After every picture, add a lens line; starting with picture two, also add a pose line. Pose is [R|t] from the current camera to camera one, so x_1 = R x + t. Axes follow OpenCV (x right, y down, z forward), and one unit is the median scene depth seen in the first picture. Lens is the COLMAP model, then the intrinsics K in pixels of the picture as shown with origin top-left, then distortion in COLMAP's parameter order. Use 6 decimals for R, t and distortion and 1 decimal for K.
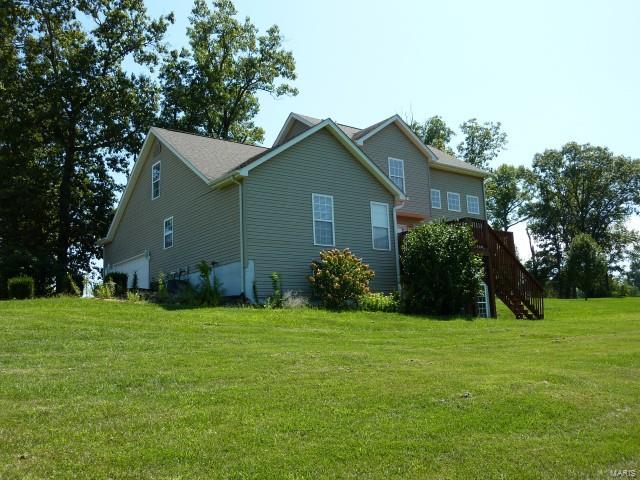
lens RADIAL K [[565.5, 0, 320.0], [0, 565.5, 240.0], [0, 0, 1]] dist [-0.002530, -0.006825]
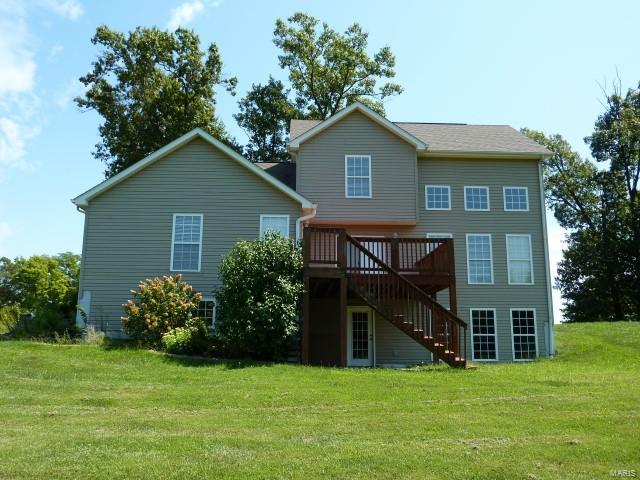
lens RADIAL K [[554.7, 0, 320.0], [0, 554.7, 240.0], [0, 0, 1]] dist [-0.005228, -0.004727]
pose [[0.832403, -0.063785, -0.550487, 0.588427], [0.054152, 0.997962, -0.033750, 0.001674], [0.551518, -0.001716, 0.834161, 0.351353]]
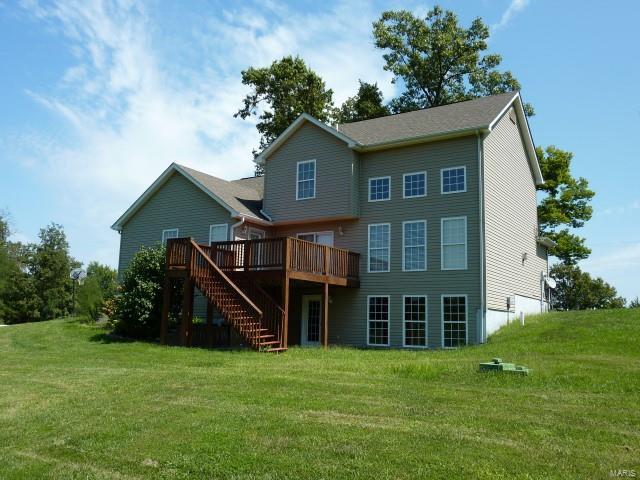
lens RADIAL K [[565.5, 0, 320.0], [0, 565.5, 240.0], [0, 0, 1]] dist [-0.002530, -0.006825]
pose [[0.379747, -0.098747, -0.919805, 1.092516], [0.111404, 0.991932, -0.060497, 0.045004], [0.918358, -0.079496, 0.387684, 0.749110]]
